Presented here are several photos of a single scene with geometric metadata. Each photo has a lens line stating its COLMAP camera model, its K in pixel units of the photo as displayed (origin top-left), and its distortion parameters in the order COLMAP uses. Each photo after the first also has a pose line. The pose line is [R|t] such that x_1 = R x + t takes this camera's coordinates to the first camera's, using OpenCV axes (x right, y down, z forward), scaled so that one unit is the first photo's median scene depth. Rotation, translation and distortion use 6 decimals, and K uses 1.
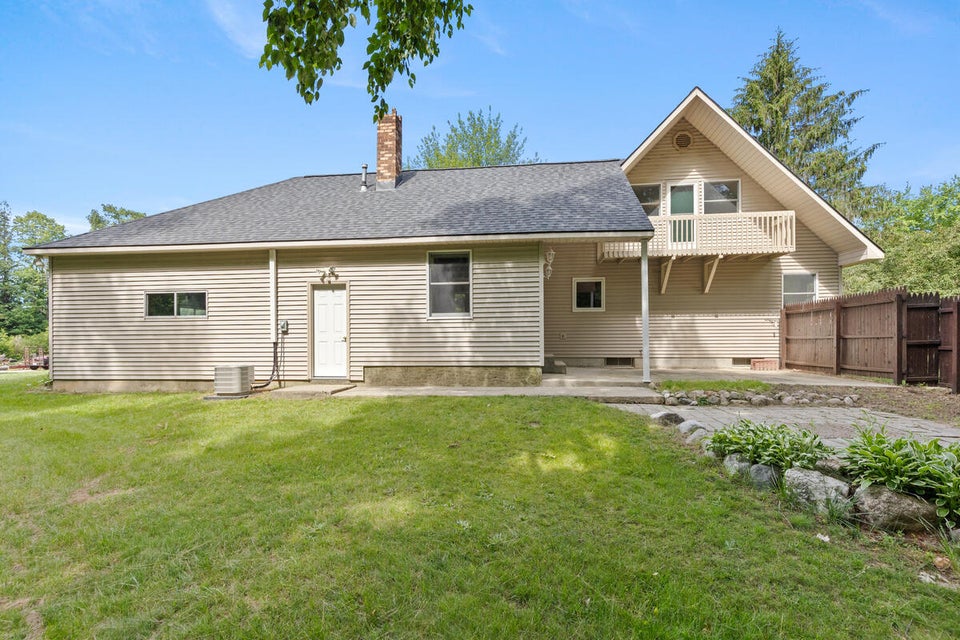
lens RADIAL K [[437.0, 0, 481.4], [0, 437.0, 341.5], [0, 0, 1]] dist [-0.000020, -0.000019]
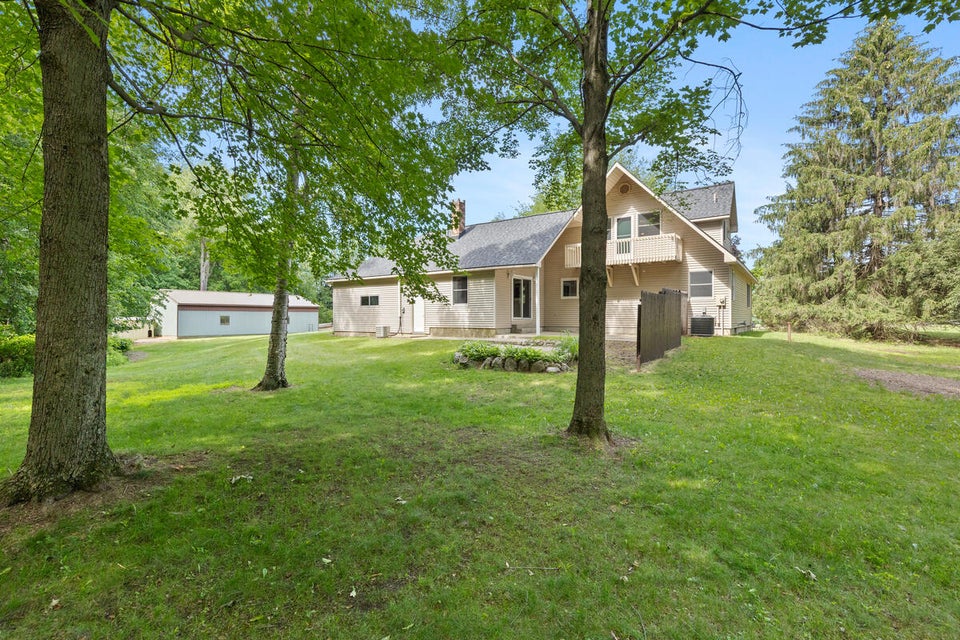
lens RADIAL K [[439.3, 0, 480.0], [0, 439.3, 320.0], [0, 0, 1]] dist [0.000122, -0.000001]
pose [[0.874402, 0.007387, -0.485146, 1.011172], [-0.001984, 0.999930, 0.011651, -0.009270], [0.485198, -0.009225, 0.874356, -0.822824]]
